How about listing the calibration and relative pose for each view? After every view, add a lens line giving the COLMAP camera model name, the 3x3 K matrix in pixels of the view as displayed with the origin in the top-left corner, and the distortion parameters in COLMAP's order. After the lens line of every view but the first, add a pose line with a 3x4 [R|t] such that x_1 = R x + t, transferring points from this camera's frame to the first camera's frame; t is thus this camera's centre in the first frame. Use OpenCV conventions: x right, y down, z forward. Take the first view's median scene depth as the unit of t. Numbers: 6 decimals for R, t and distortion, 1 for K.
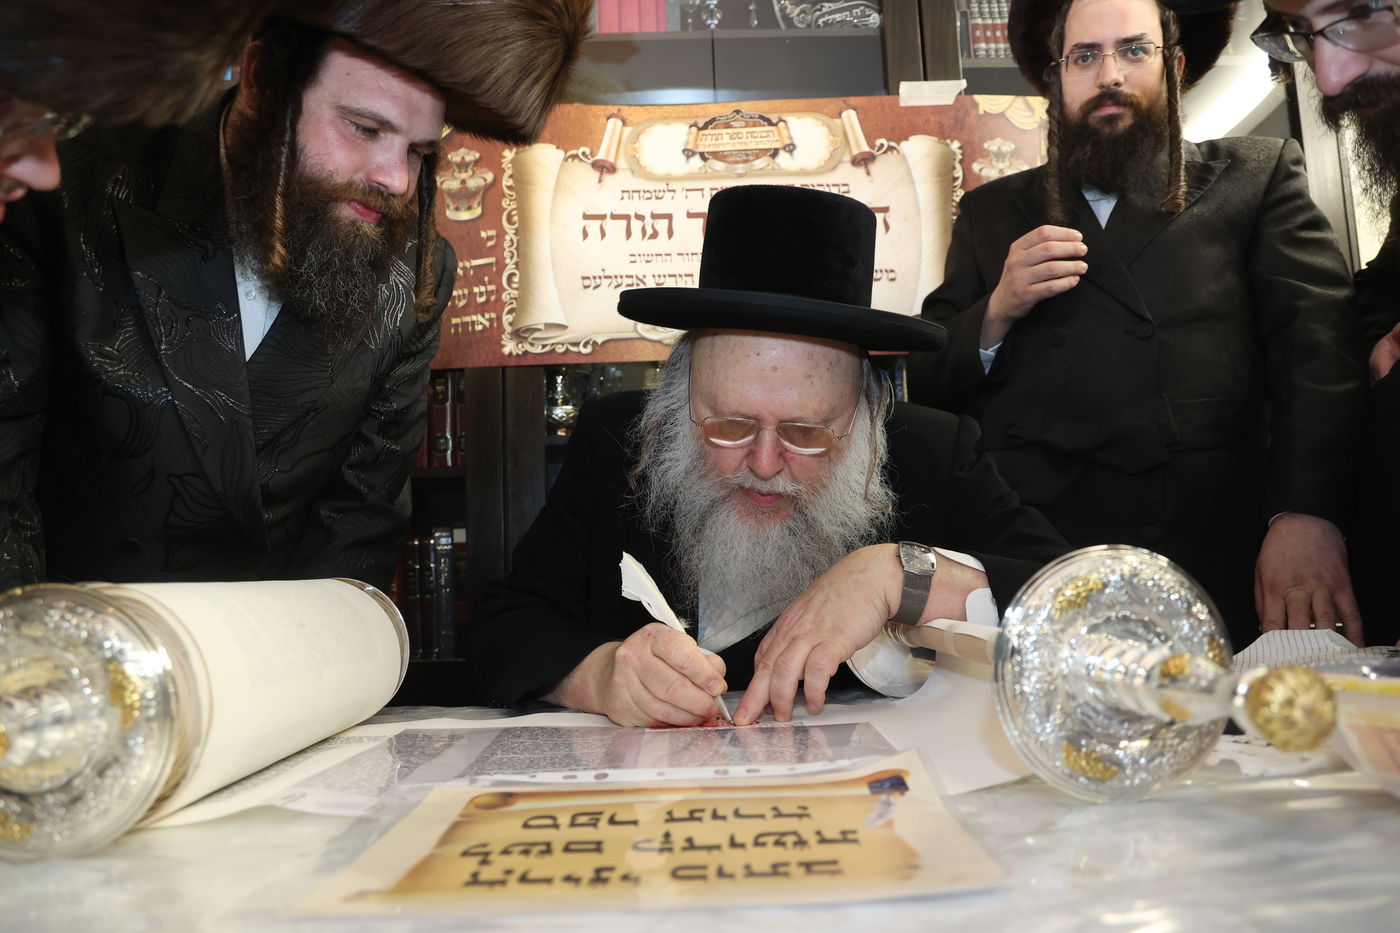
lens RADIAL K [[952.6, 0, 723.1], [0, 952.6, 471.7], [0, 0, 1]] dist [-0.069225, 0.040462]
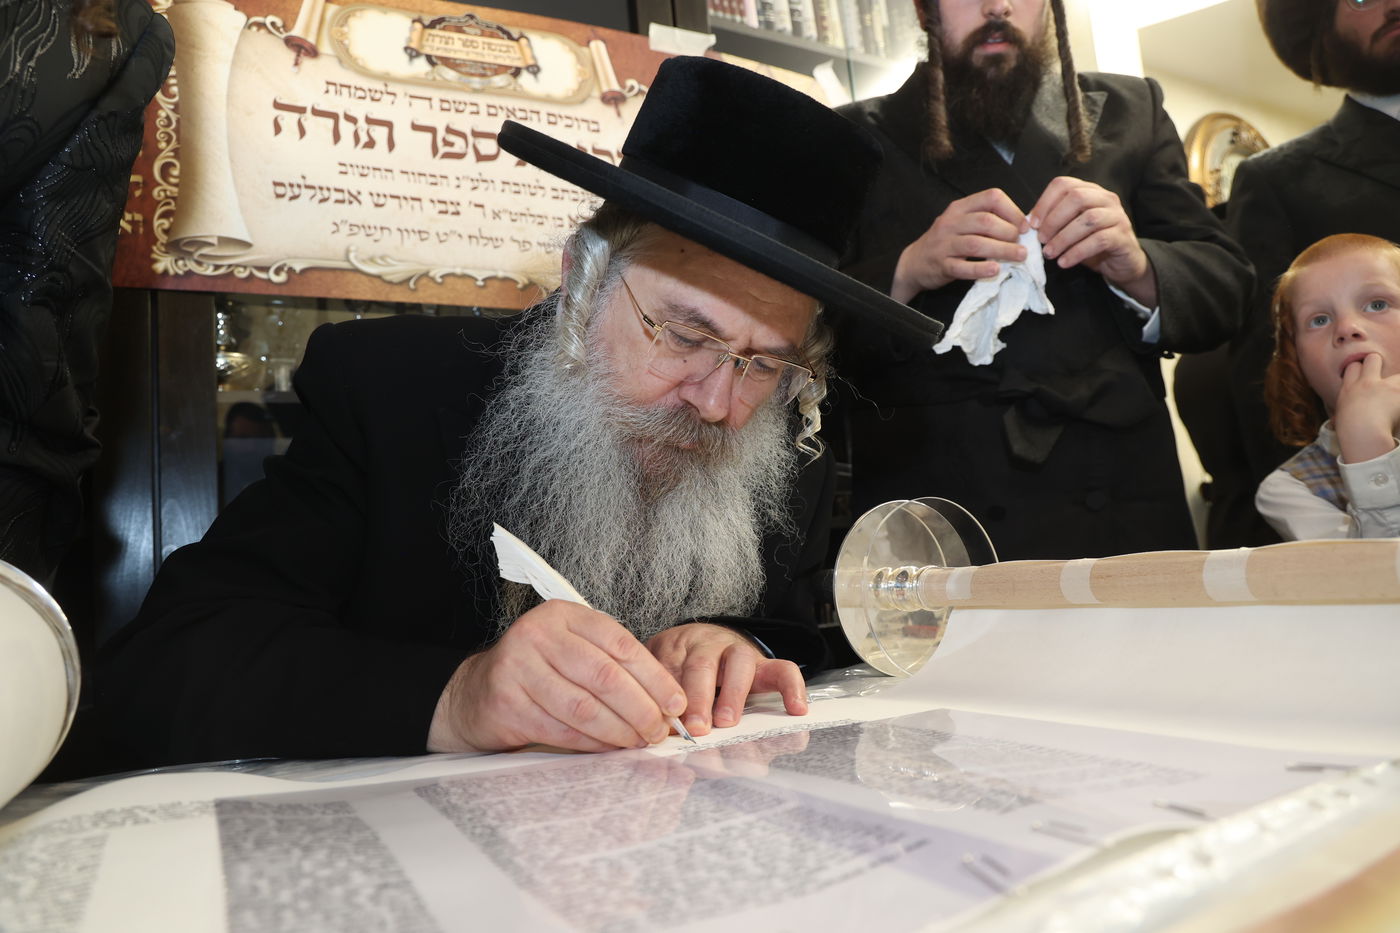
lens RADIAL K [[952.6, 0, 694.8], [0, 952.6, 468.7], [0, 0, 1]] dist [-0.069225, 0.040462]
pose [[0.893665, 0.014739, 0.448493, -0.177178], [0.001031, 0.999390, -0.034897, 0.047641], [-0.448734, 0.031649, 0.893105, 0.190808]]
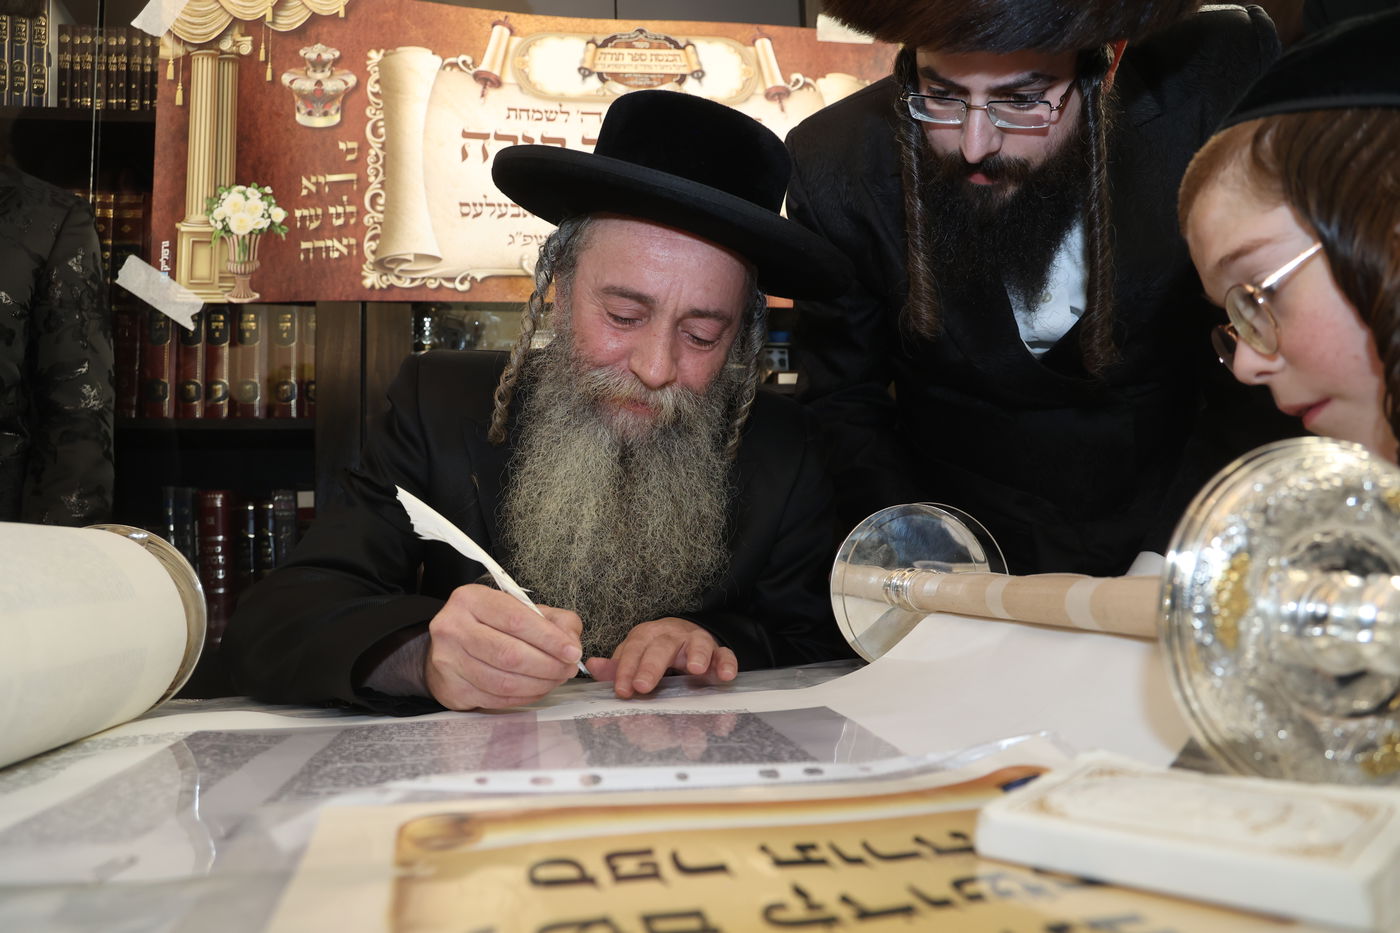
lens RADIAL K [[952.6, 0, 710.8], [0, 952.6, 470.0], [0, 0, 1]] dist [-0.069225, 0.040462]
pose [[0.986852, 0.019111, 0.160493, -0.055568], [-0.019925, 0.999795, 0.003464, 0.030777], [-0.160394, -0.006616, 0.987031, 0.110151]]
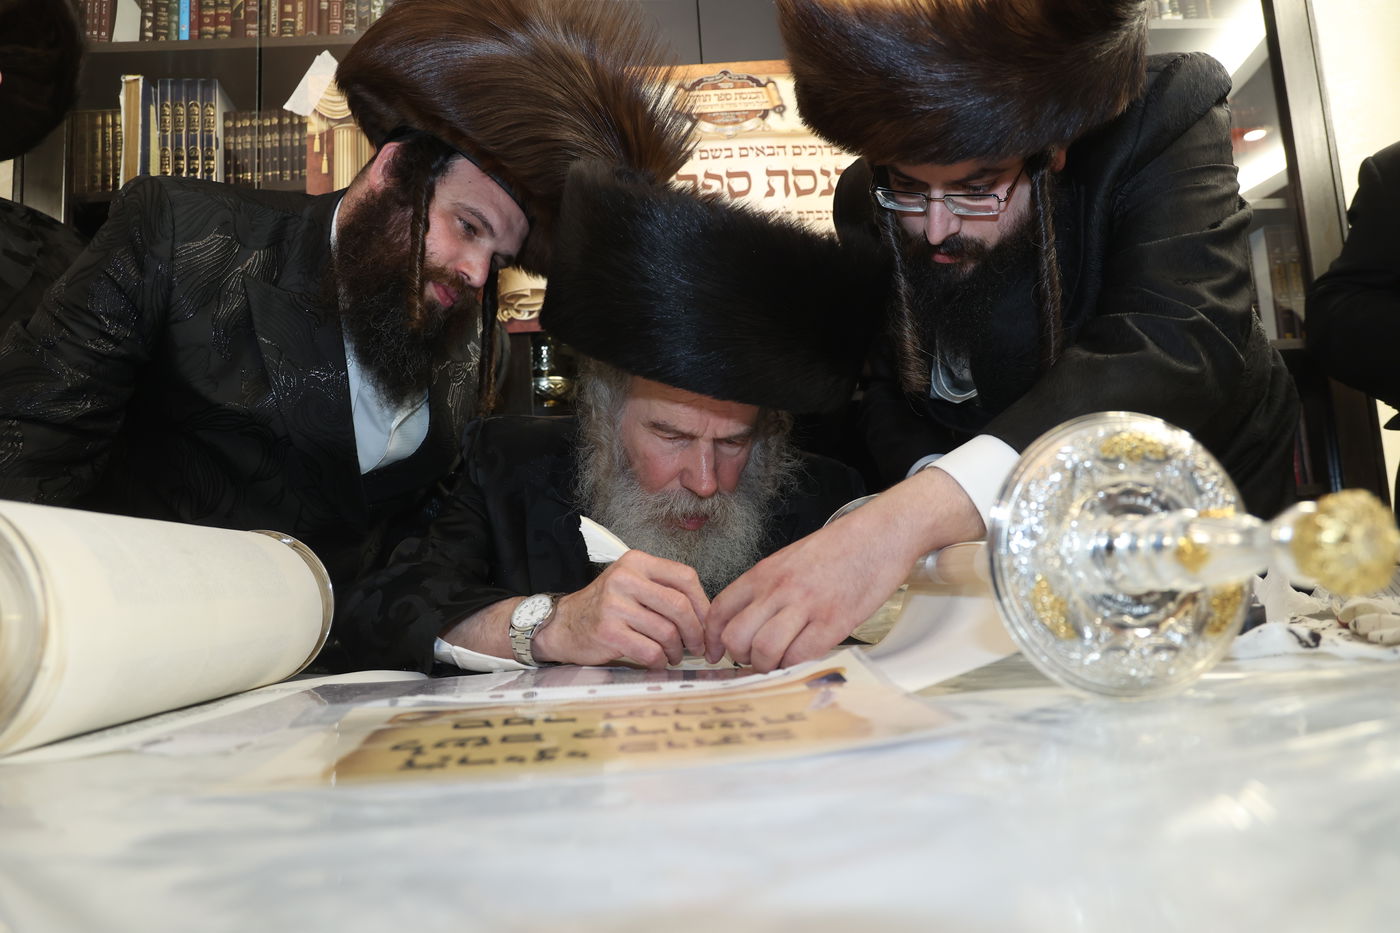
lens RADIAL K [[952.6, 0, 716.7], [0, 952.6, 470.4], [0, 0, 1]] dist [-0.069225, 0.040462]
pose [[0.998705, -0.020231, 0.046688, -0.048126], [0.020938, 0.999672, -0.014716, 0.043792], [-0.046375, 0.015675, 0.998801, 0.037363]]
